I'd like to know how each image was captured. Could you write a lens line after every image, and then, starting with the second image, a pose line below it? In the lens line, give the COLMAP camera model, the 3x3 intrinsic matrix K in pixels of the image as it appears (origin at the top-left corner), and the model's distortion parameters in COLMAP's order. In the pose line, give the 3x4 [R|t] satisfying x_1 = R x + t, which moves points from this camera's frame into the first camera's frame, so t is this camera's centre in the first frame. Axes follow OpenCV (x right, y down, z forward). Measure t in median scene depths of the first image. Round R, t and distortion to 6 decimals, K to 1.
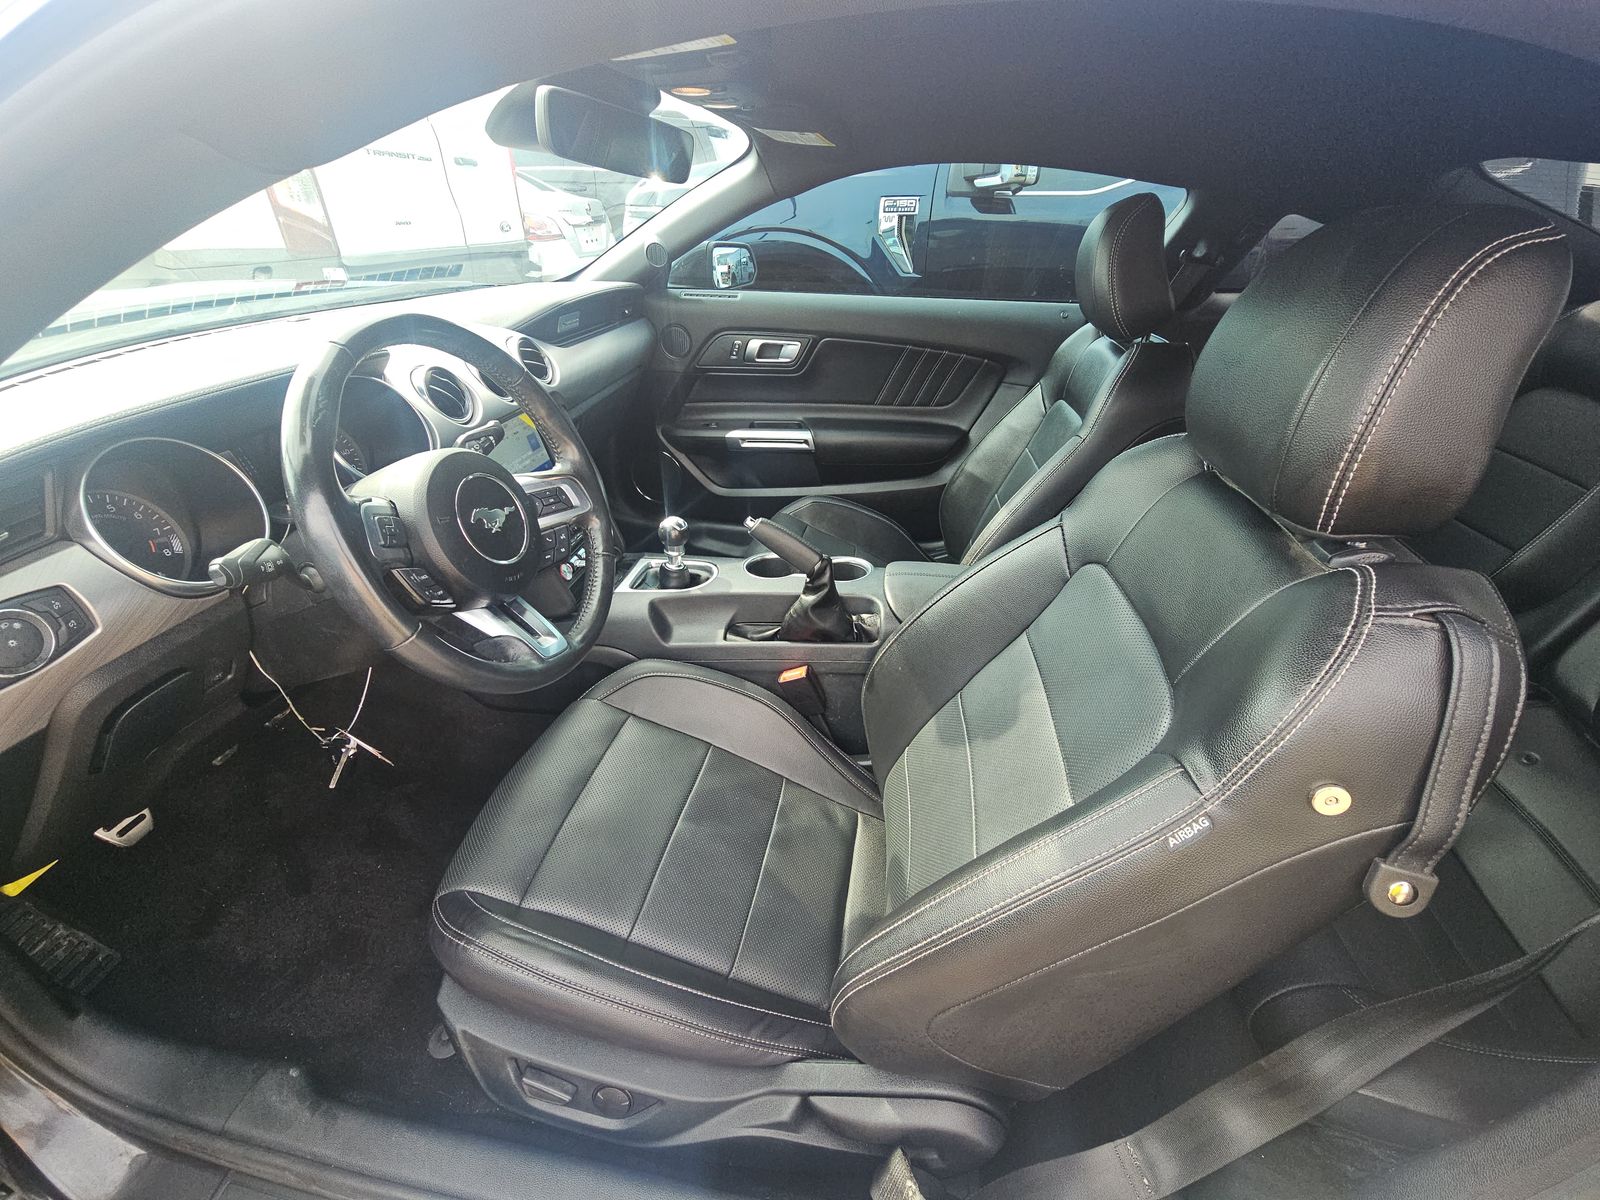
lens RADIAL K [[639.8, 0, 803.6], [0, 639.8, 591.2], [0, 0, 1]] dist [0.015808, -0.008752]
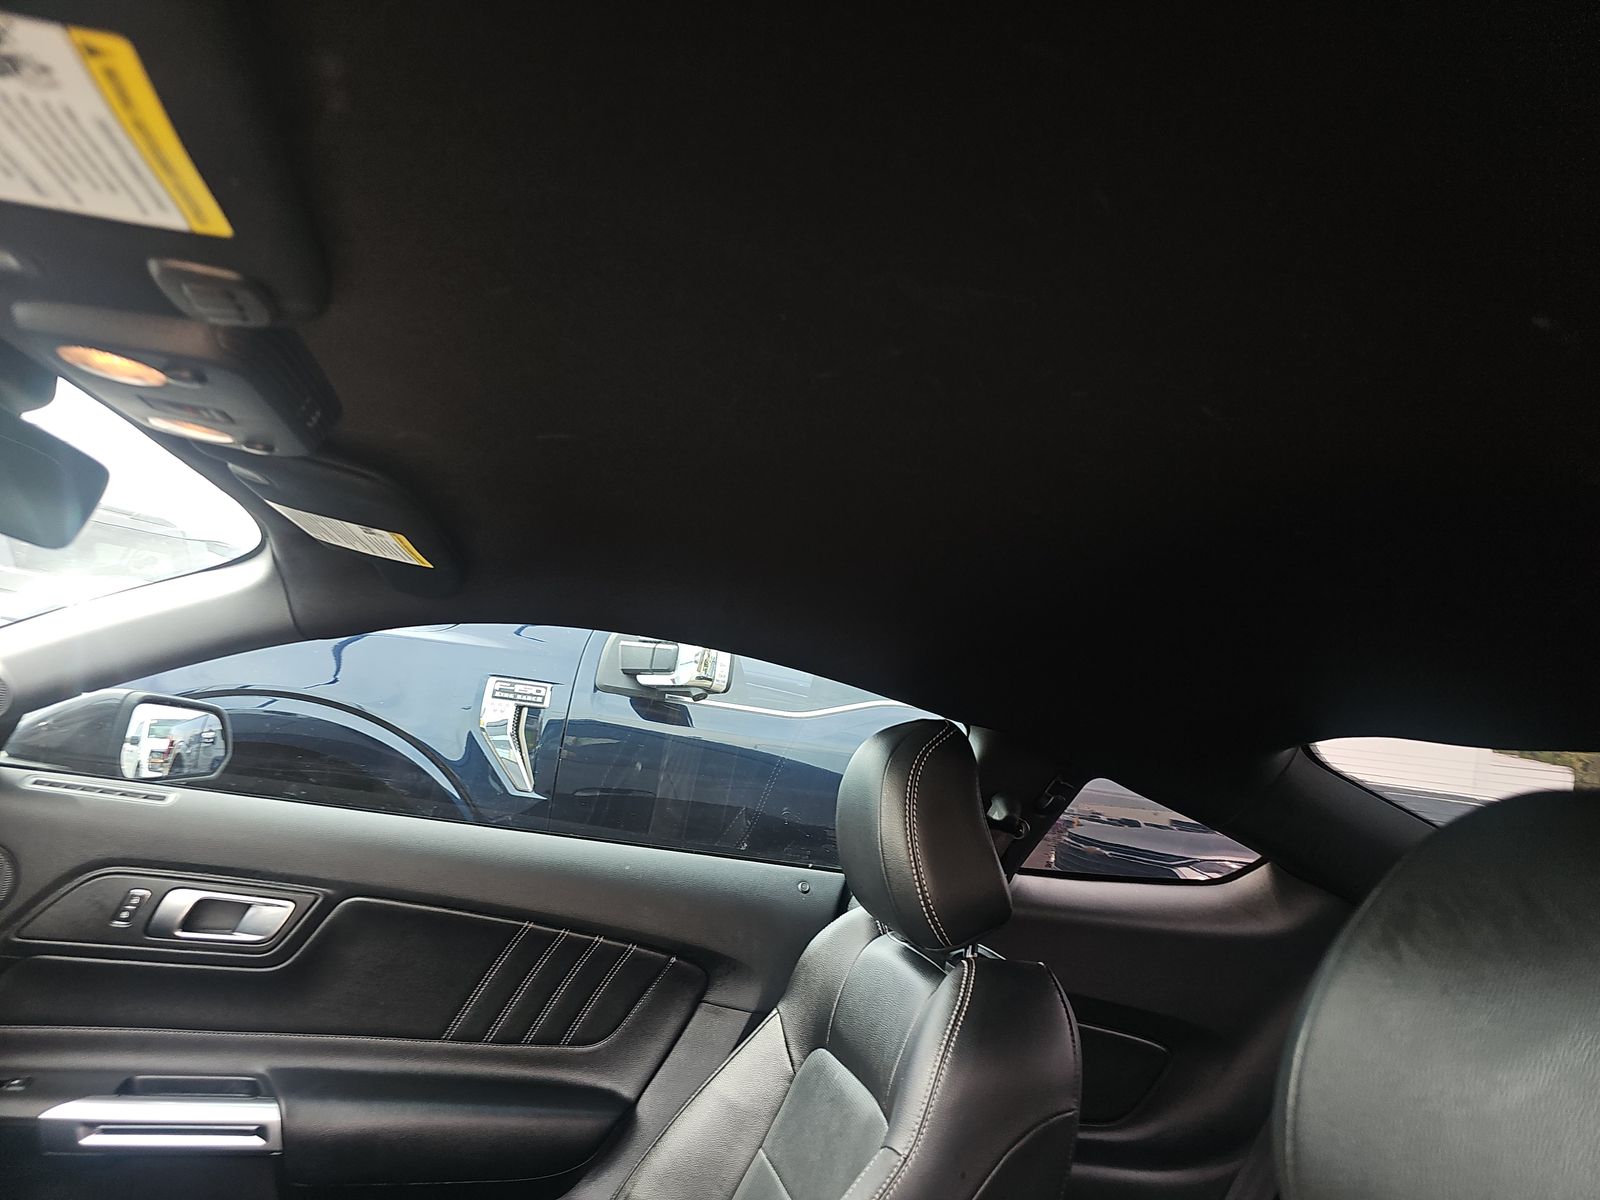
lens RADIAL K [[1077.6, 0, 836.5], [0, 1077.6, 593.6], [0, 0, 1]] dist [0.033991, -0.045638]
pose [[0.903560, 0.180466, 0.388601, 0.004810], [0.090665, 0.805899, -0.585070, -0.065789], [-0.418759, 0.563879, 0.711816, 0.133348]]
